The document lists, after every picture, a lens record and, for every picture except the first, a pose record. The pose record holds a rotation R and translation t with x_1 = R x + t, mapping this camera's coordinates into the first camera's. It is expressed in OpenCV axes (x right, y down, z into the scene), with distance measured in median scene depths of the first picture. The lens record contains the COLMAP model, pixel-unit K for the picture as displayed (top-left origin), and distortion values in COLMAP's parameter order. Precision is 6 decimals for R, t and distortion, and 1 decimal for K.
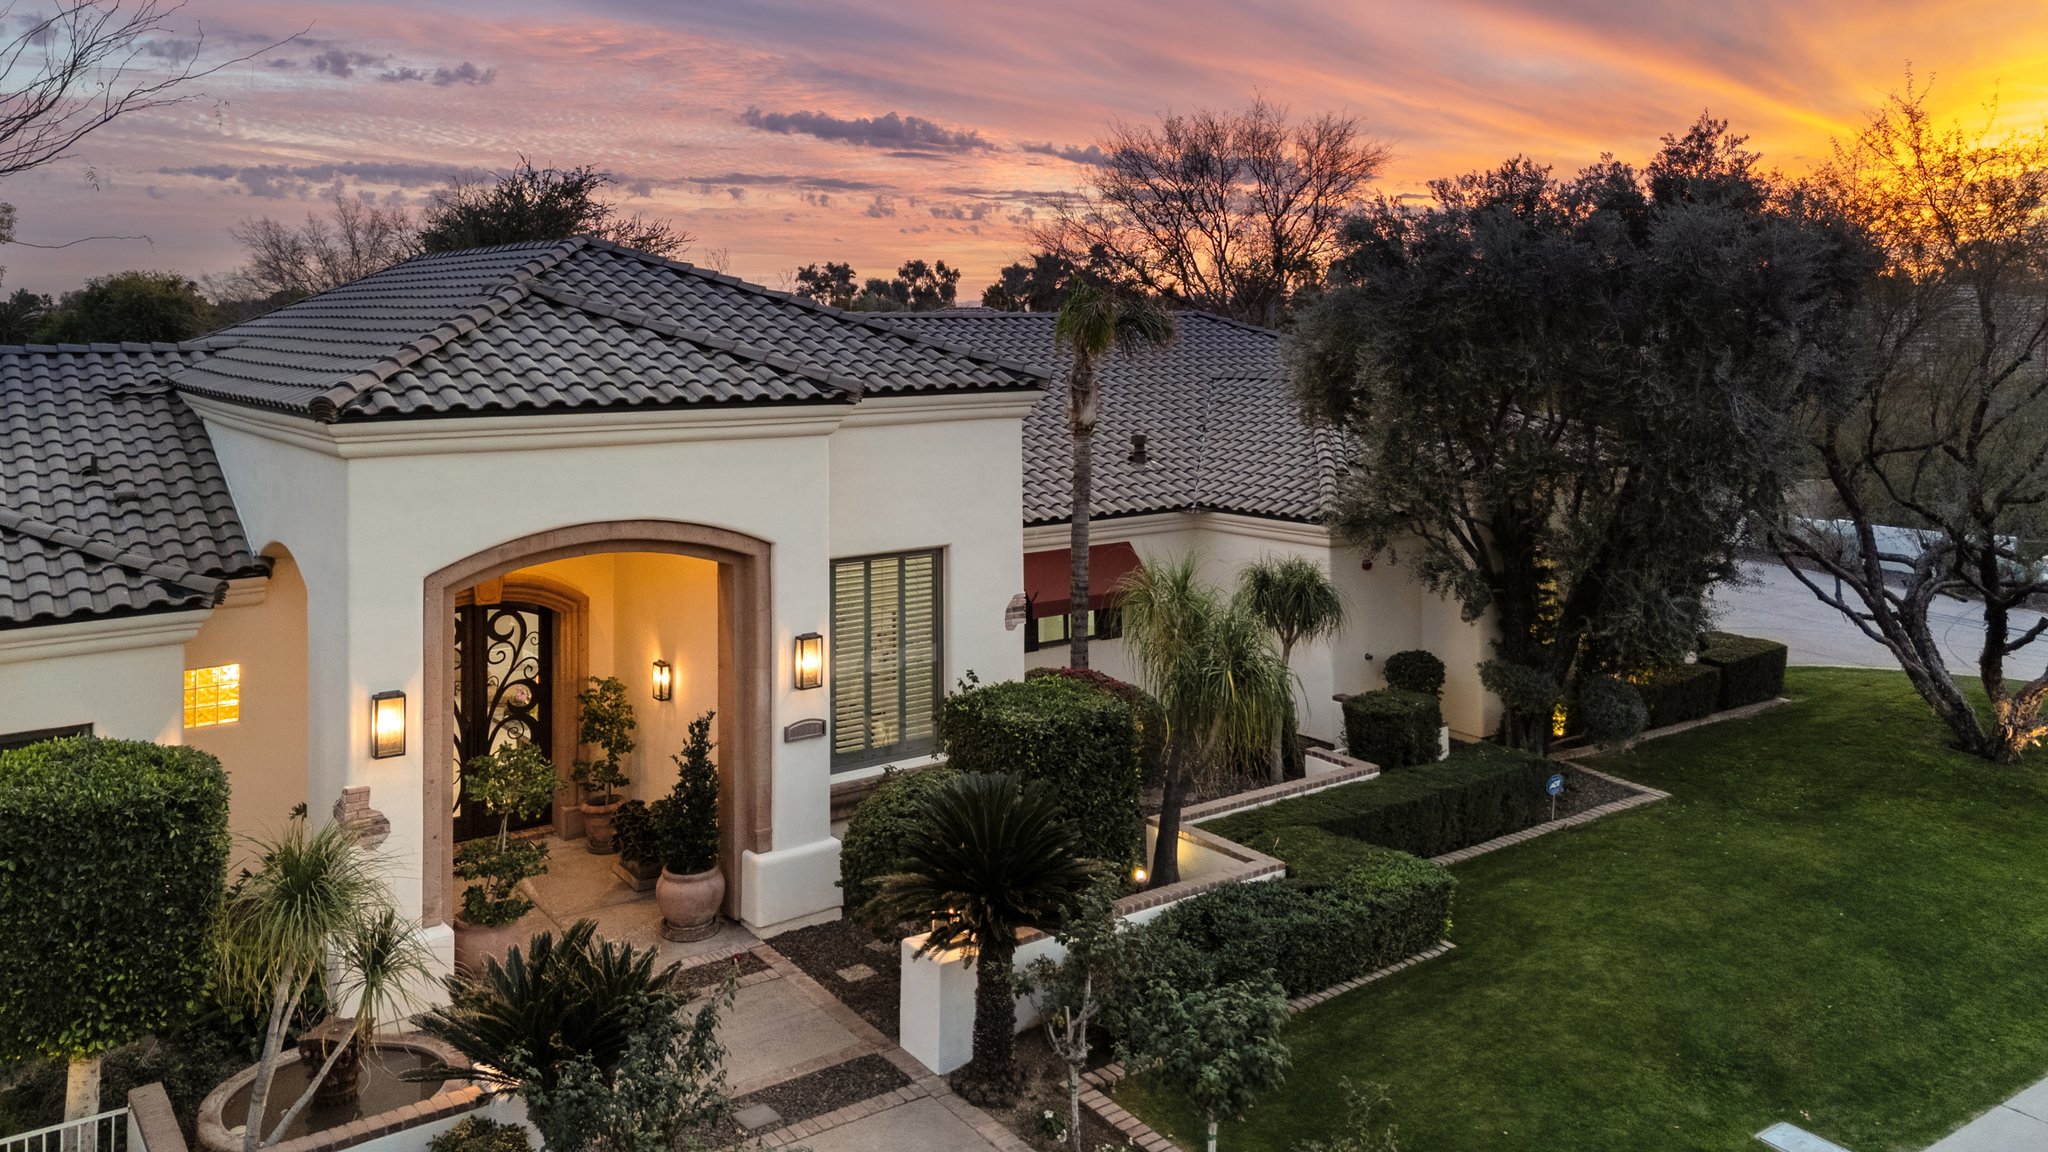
lens RADIAL K [[1593.3, 0, 1083.4], [0, 1593.3, 394.2], [0, 0, 1]] dist [0.066093, -0.089813]
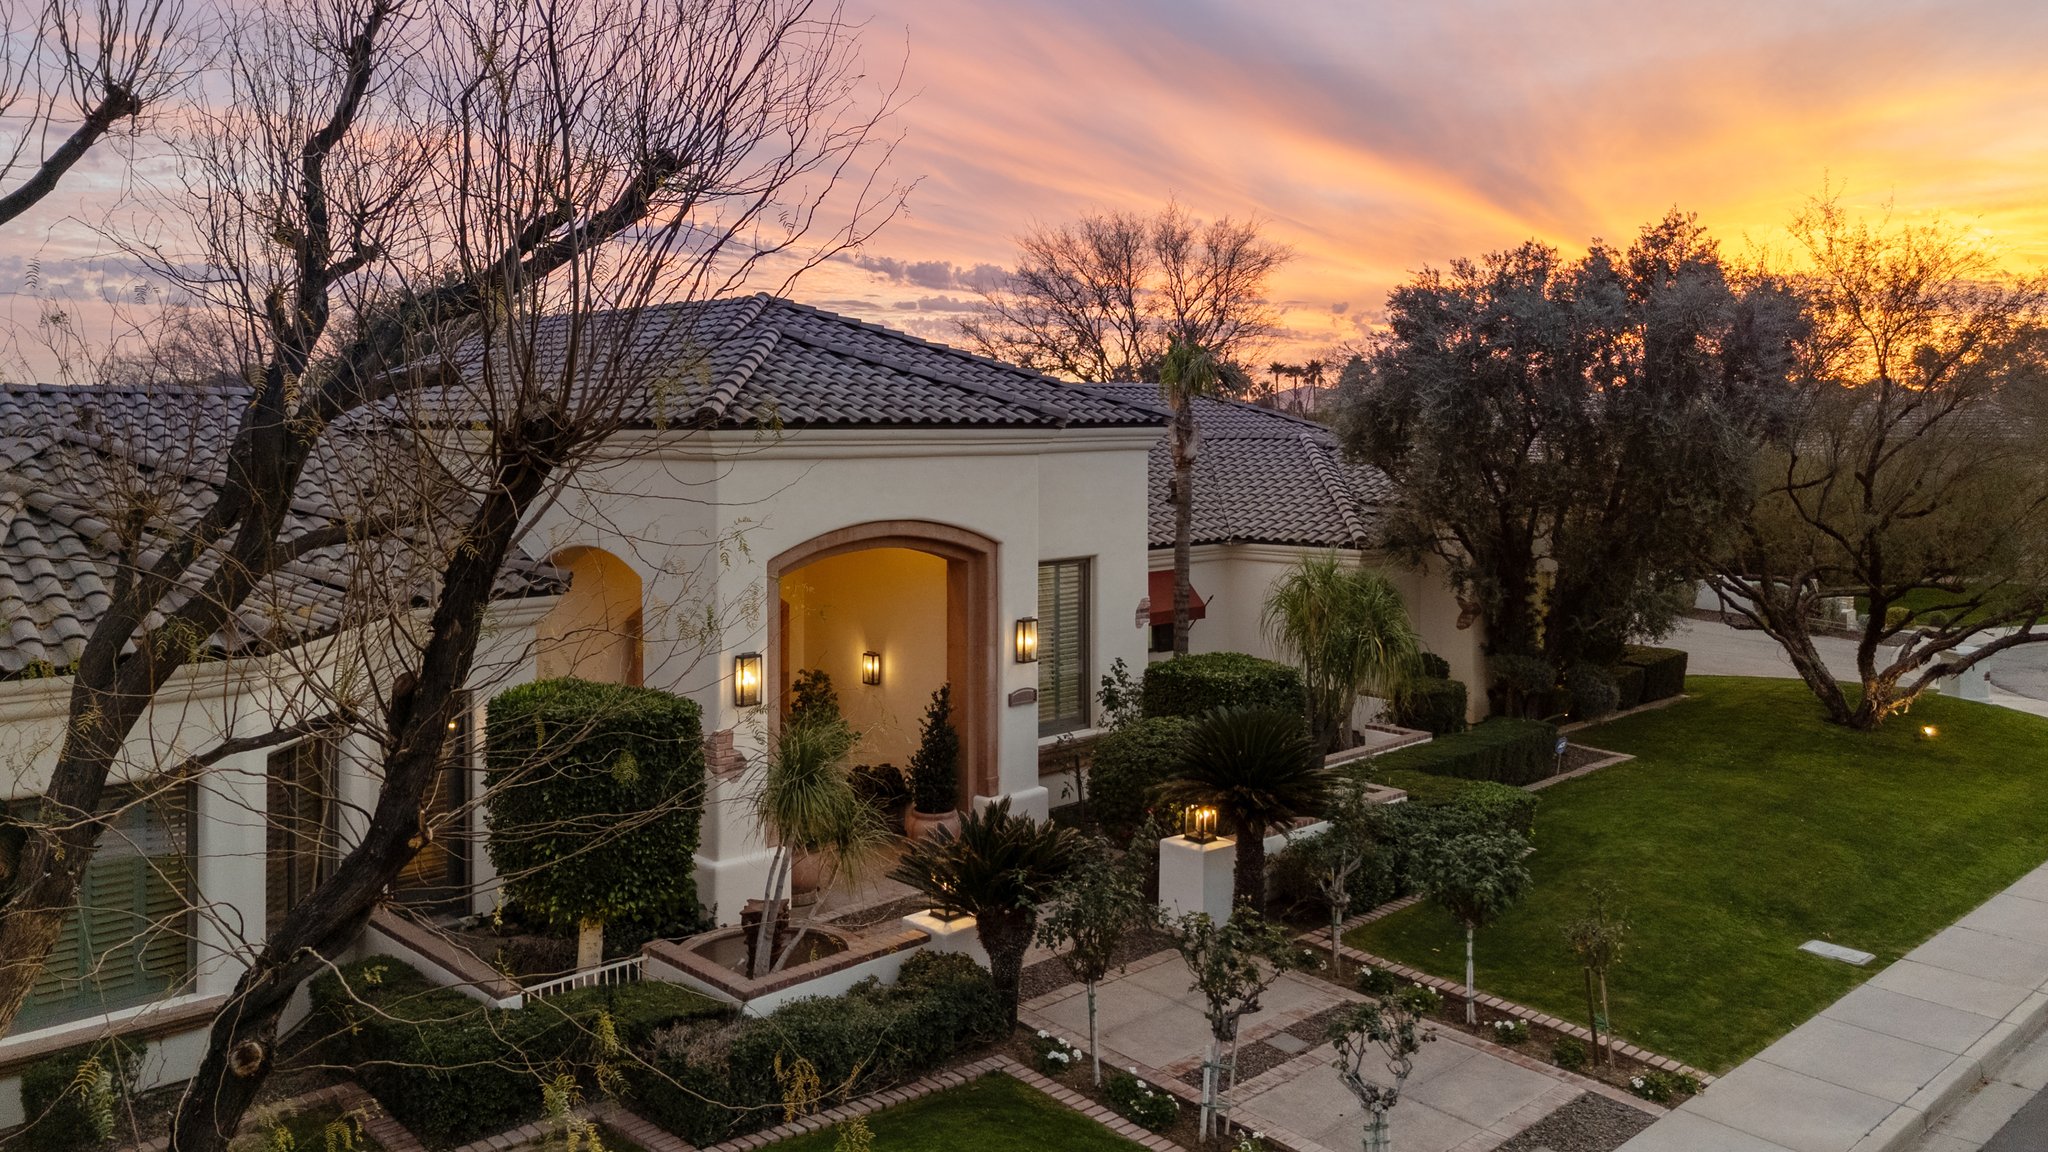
lens RADIAL K [[1590.8, 0, 1024.0], [0, 1590.8, 576.0], [0, 0, 1]] dist [0.043165, -0.095234]
pose [[0.990453, -0.010251, 0.137467, -0.306218], [0.004745, 0.999176, 0.040320, 0.062172], [-0.137767, -0.039283, 0.989685, -0.177355]]
